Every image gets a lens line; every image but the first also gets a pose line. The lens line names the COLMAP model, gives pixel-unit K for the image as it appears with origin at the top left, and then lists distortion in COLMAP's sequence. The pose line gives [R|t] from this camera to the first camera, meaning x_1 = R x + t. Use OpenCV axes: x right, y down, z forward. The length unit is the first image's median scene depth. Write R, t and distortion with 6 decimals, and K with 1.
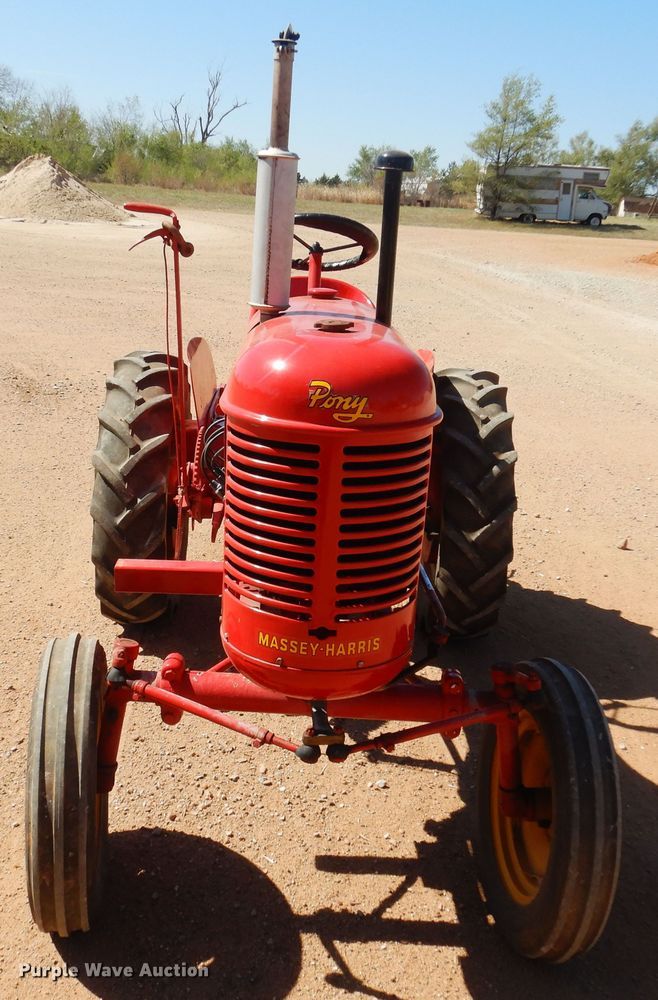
lens RADIAL K [[1039.1, 0, 322.9], [0, 1039.1, 520.1], [0, 0, 1]] dist [0.013124, 0.013298]
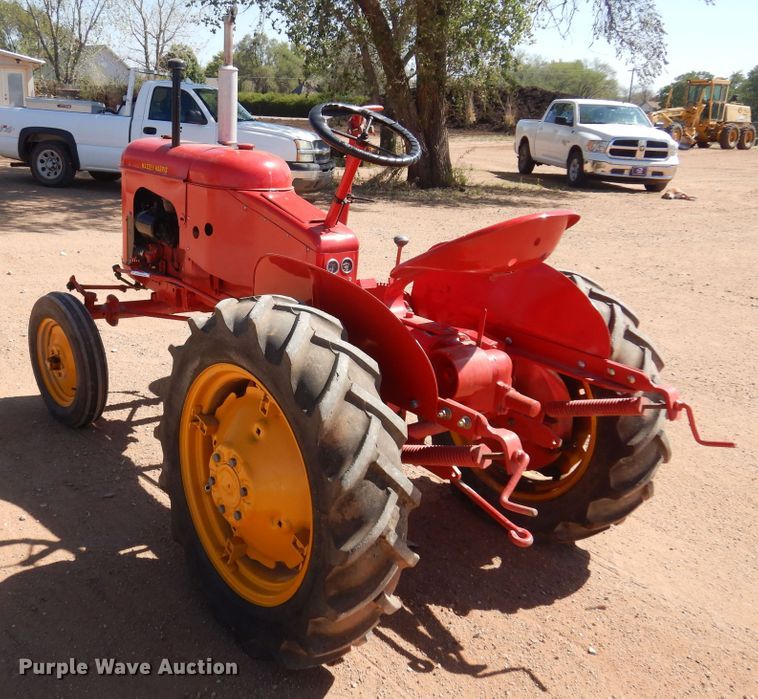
lens RADIAL K [[782.1, 0, 287.9], [0, 782.1, 331.2], [0, 0, 1]] dist [0.023719, -0.000979]
pose [[-0.823579, 0.056605, -0.564370, 0.613215], [-0.256337, 0.850454, 0.459369, -0.518749], [0.505973, 0.522996, -0.685906, 1.908266]]
